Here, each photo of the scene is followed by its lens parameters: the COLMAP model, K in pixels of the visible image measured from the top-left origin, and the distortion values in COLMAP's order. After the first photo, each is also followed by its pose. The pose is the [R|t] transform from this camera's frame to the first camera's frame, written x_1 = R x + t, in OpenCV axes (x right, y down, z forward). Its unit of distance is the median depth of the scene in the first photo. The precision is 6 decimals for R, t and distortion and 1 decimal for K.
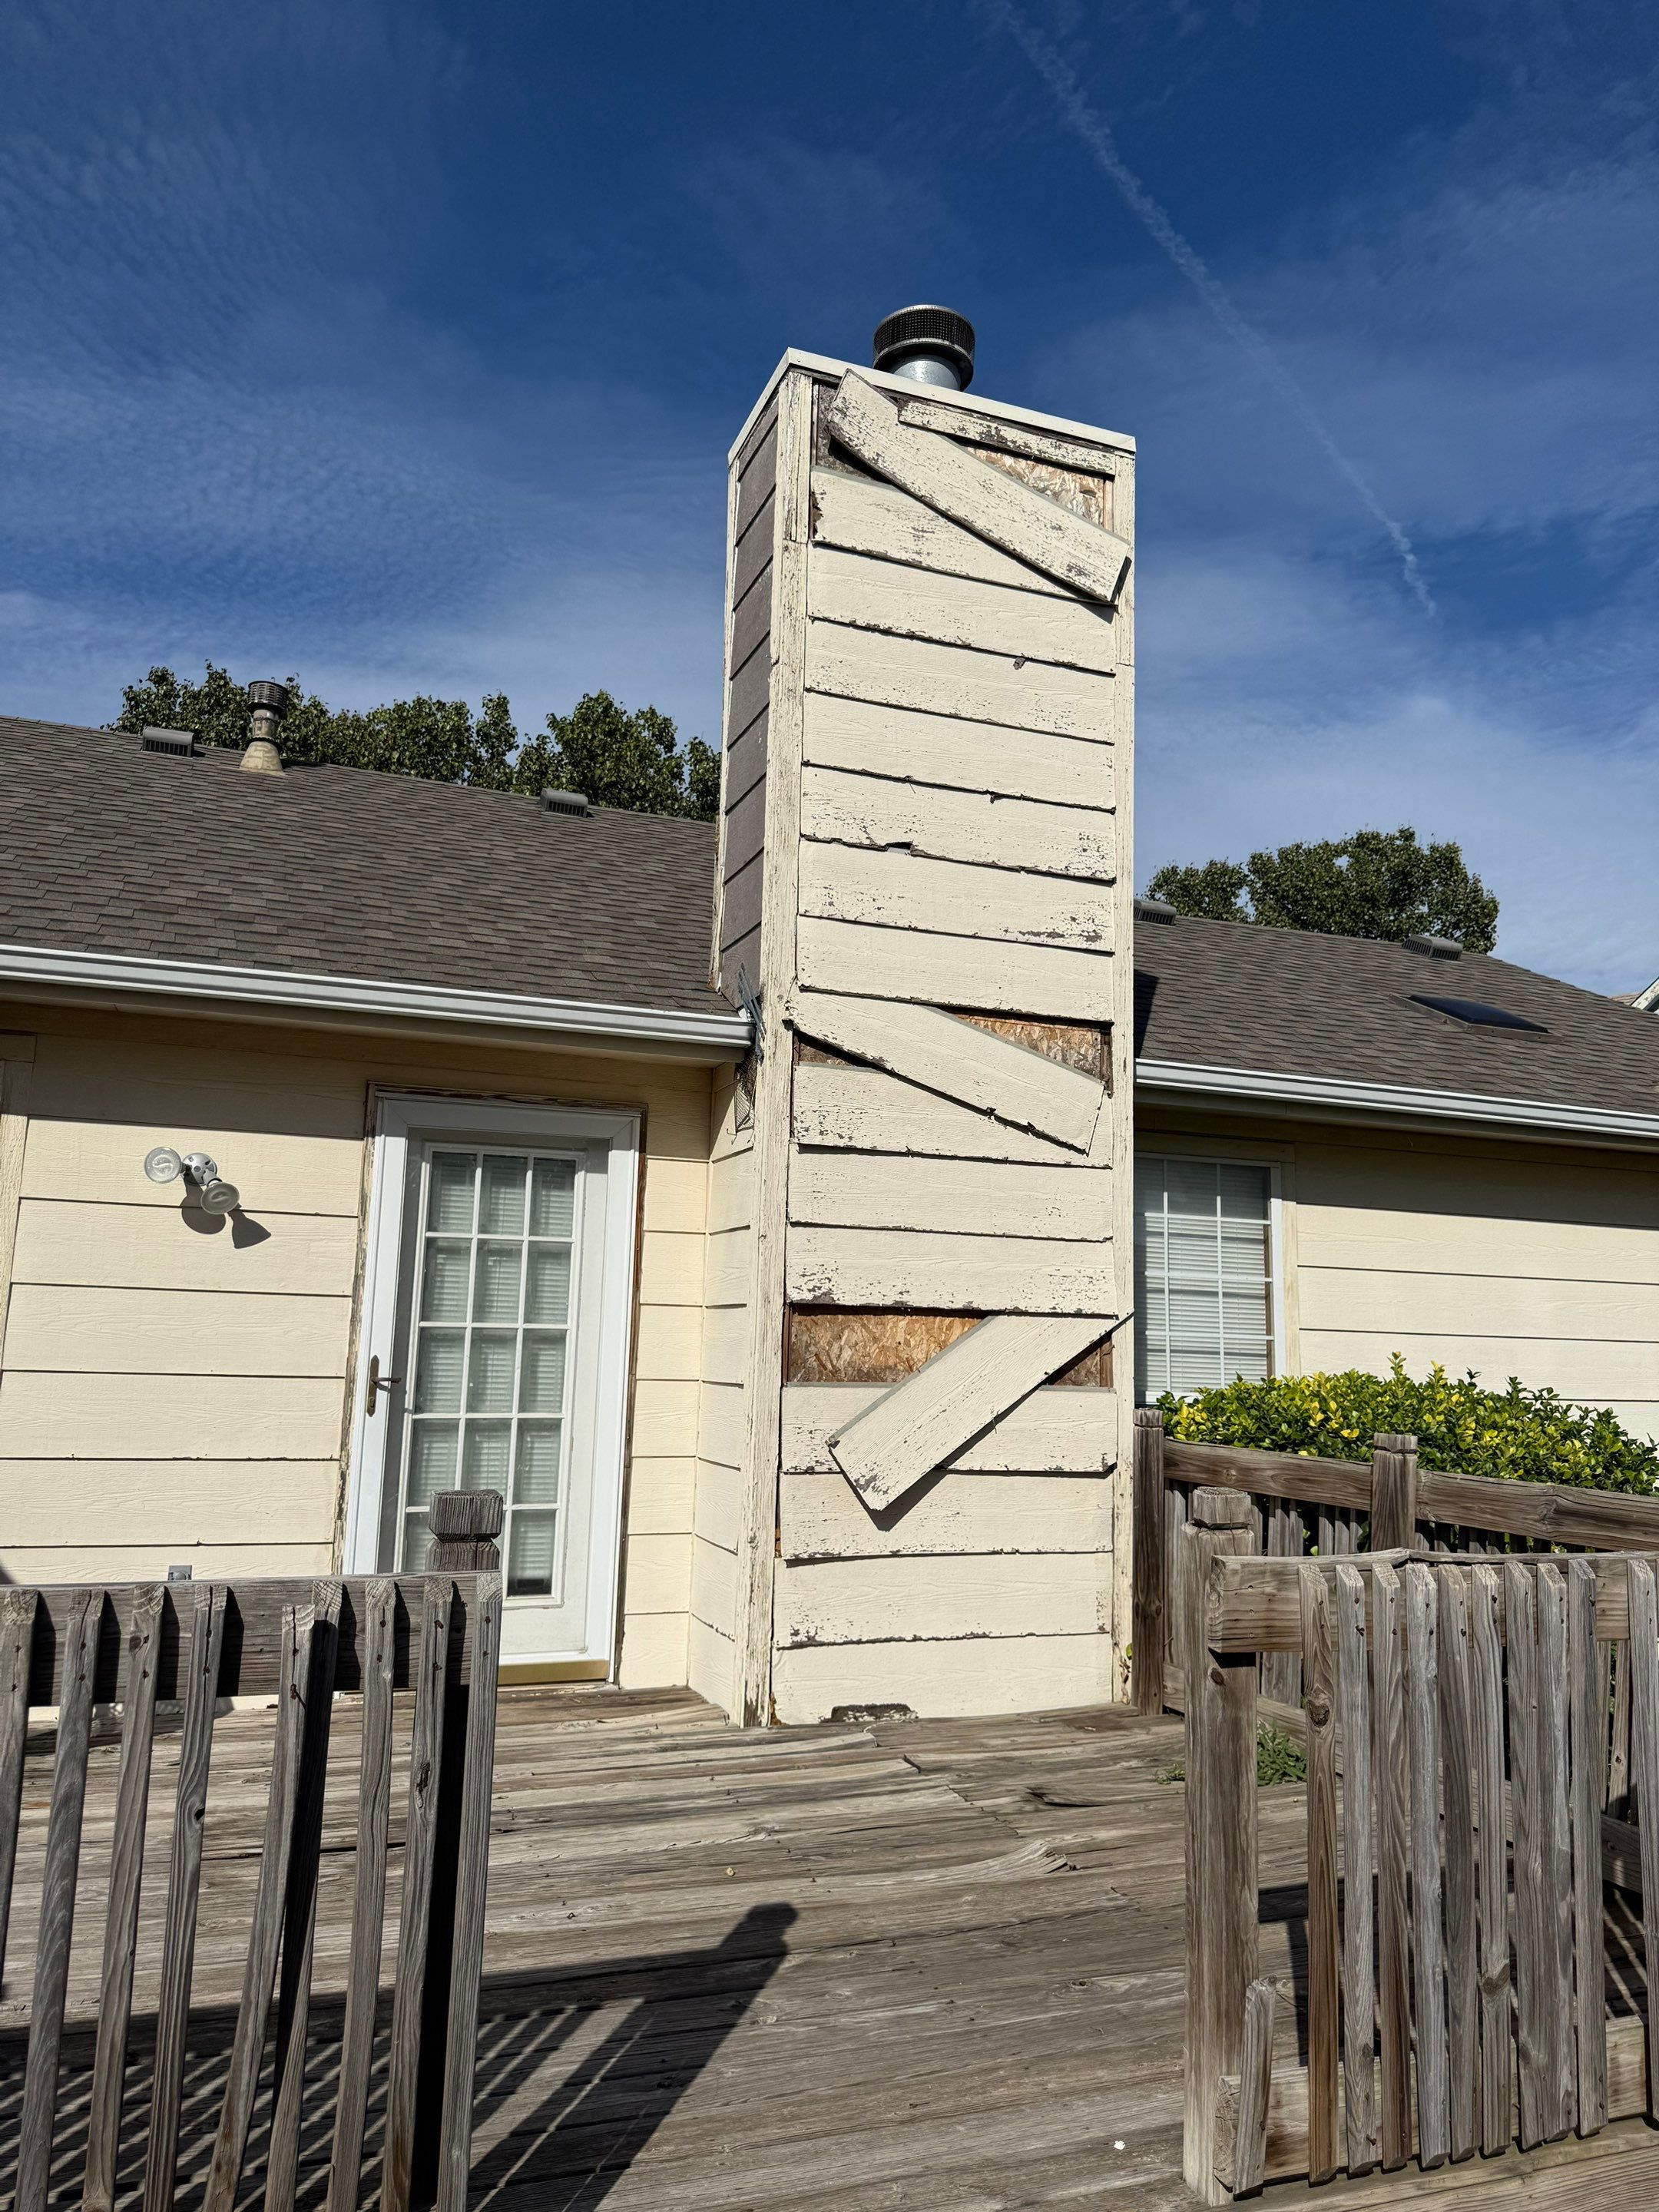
lens RADIAL K [[1522.0, 0, 826.9], [0, 1522.0, 1118.6], [0, 0, 1]] dist [0.136782, -0.255451]
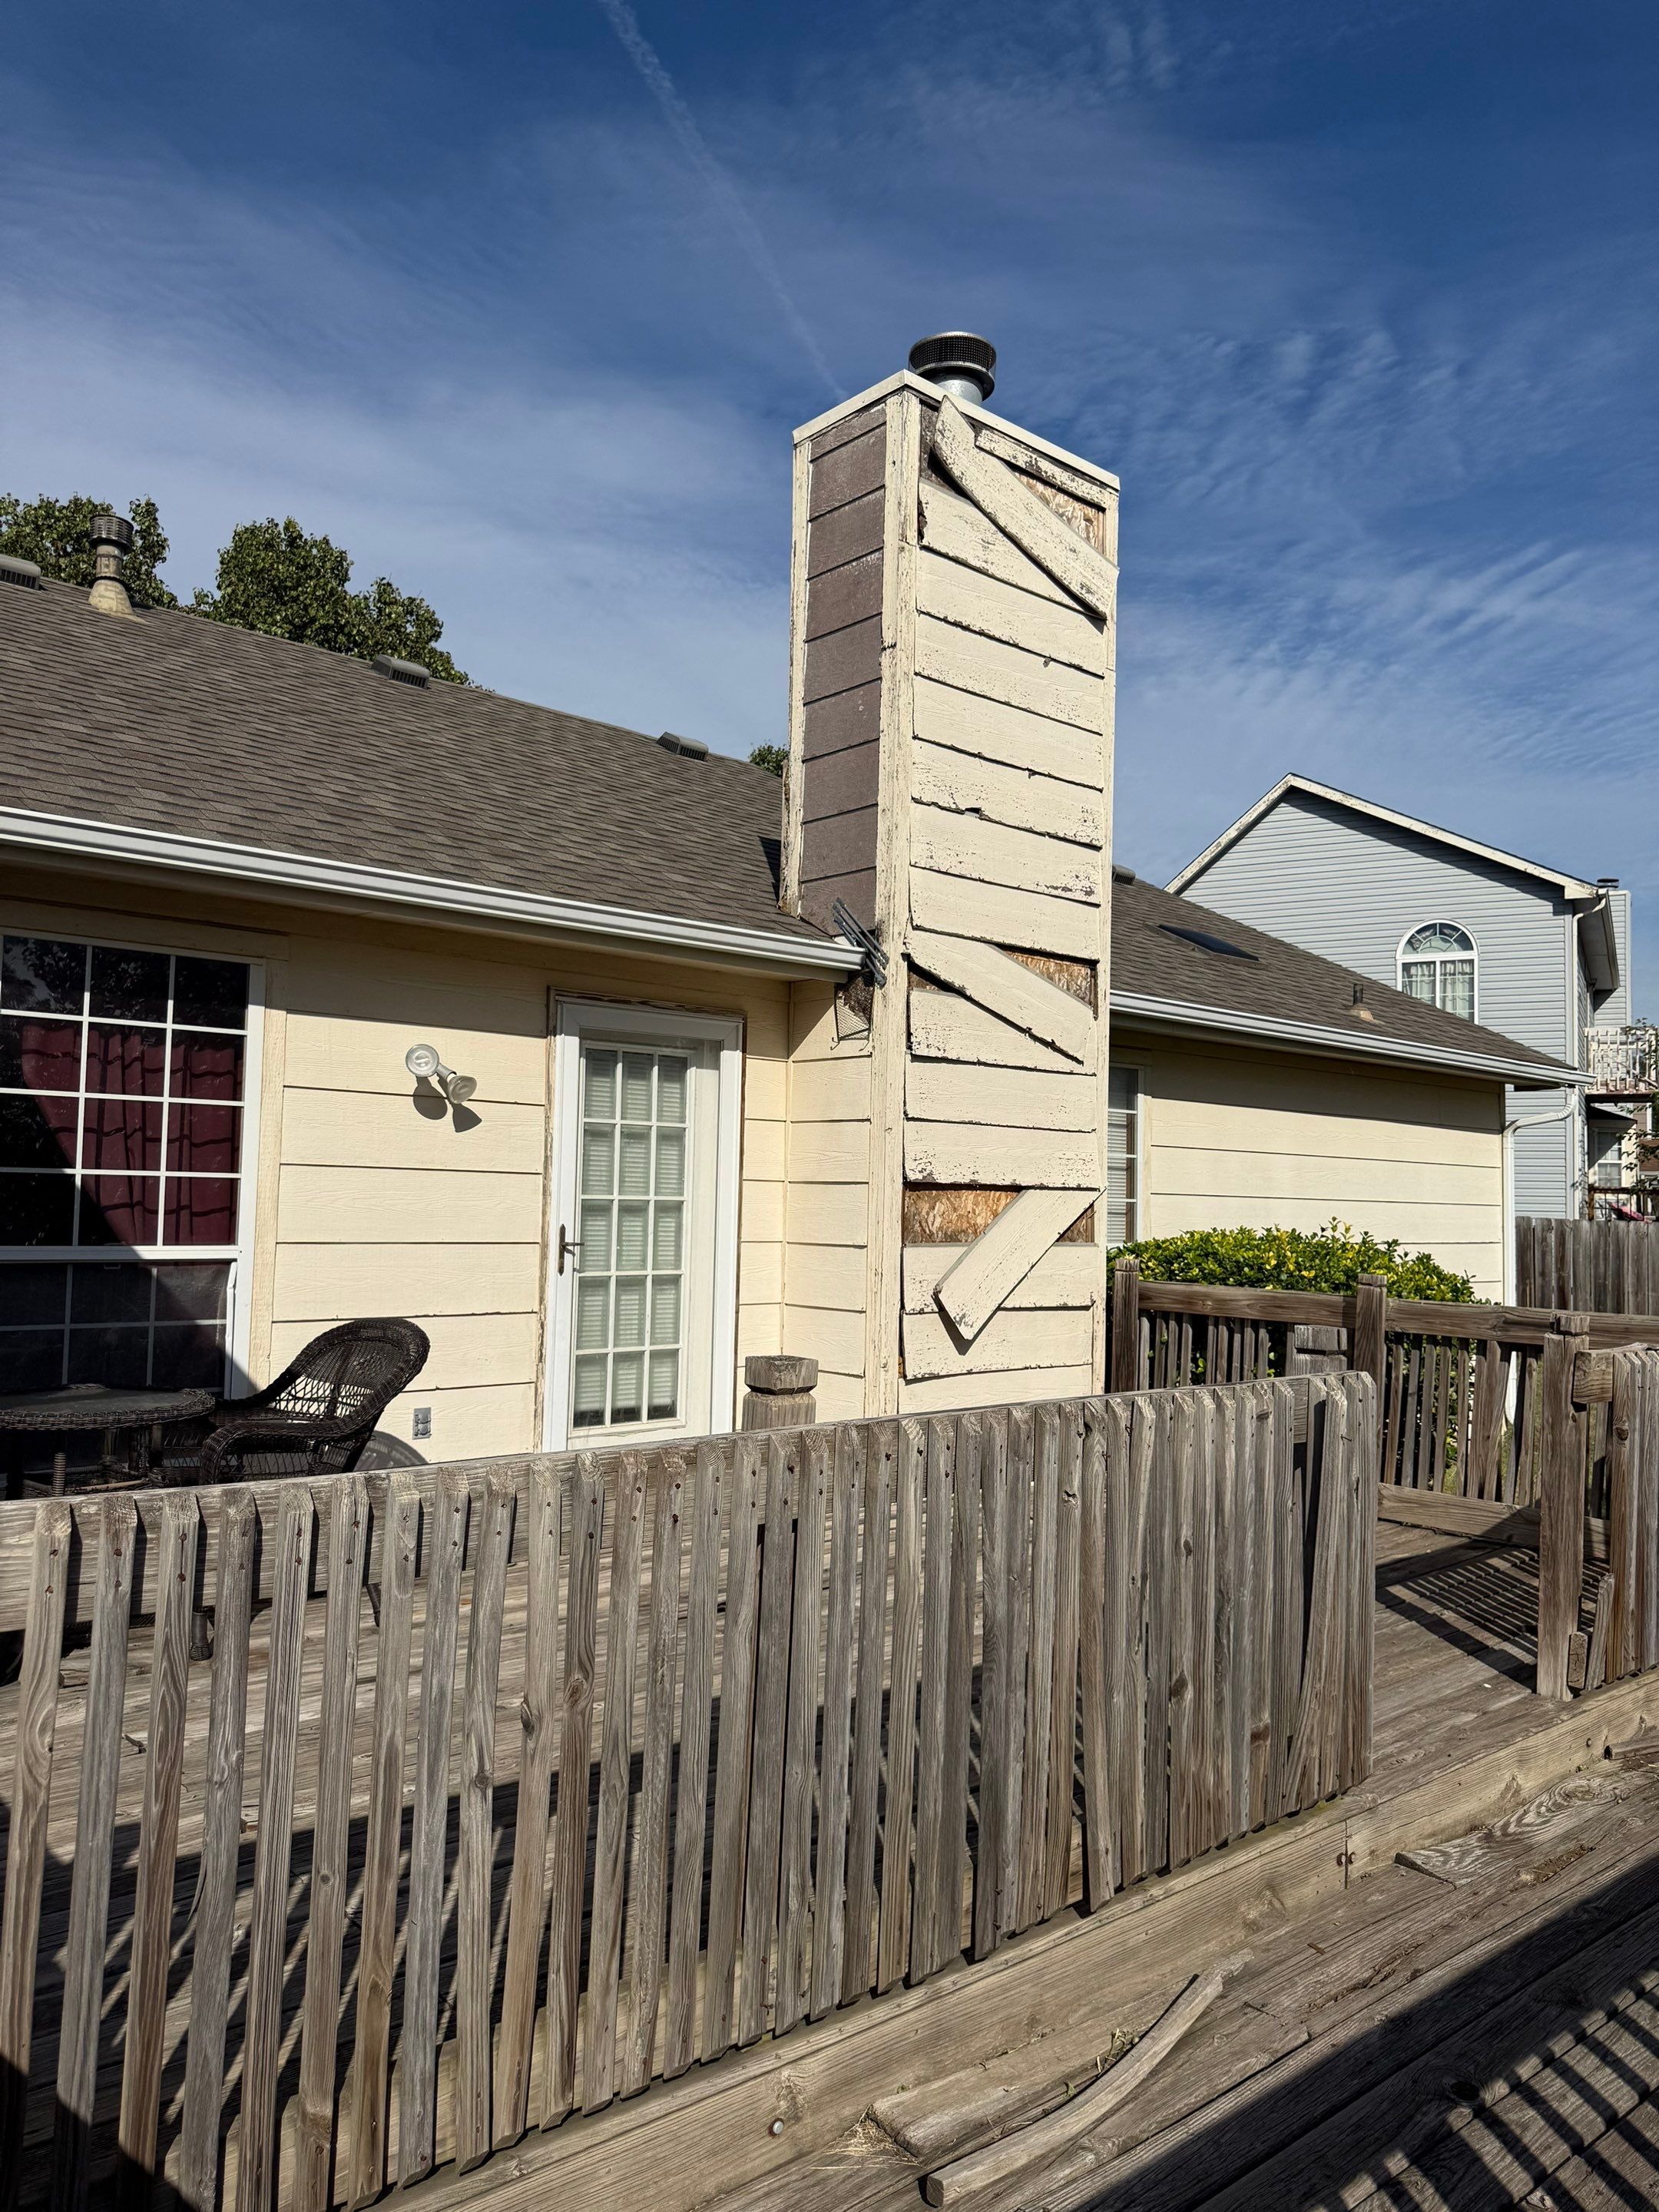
lens RADIAL K [[1522.0, 0, 826.9], [0, 1522.0, 1118.6], [0, 0, 1]] dist [0.136782, -0.255451]
pose [[0.939444, 0.013487, 0.342437, -0.472352], [-0.047956, 0.994567, 0.092392, -0.039811], [-0.339330, -0.103219, 0.934987, -0.132931]]
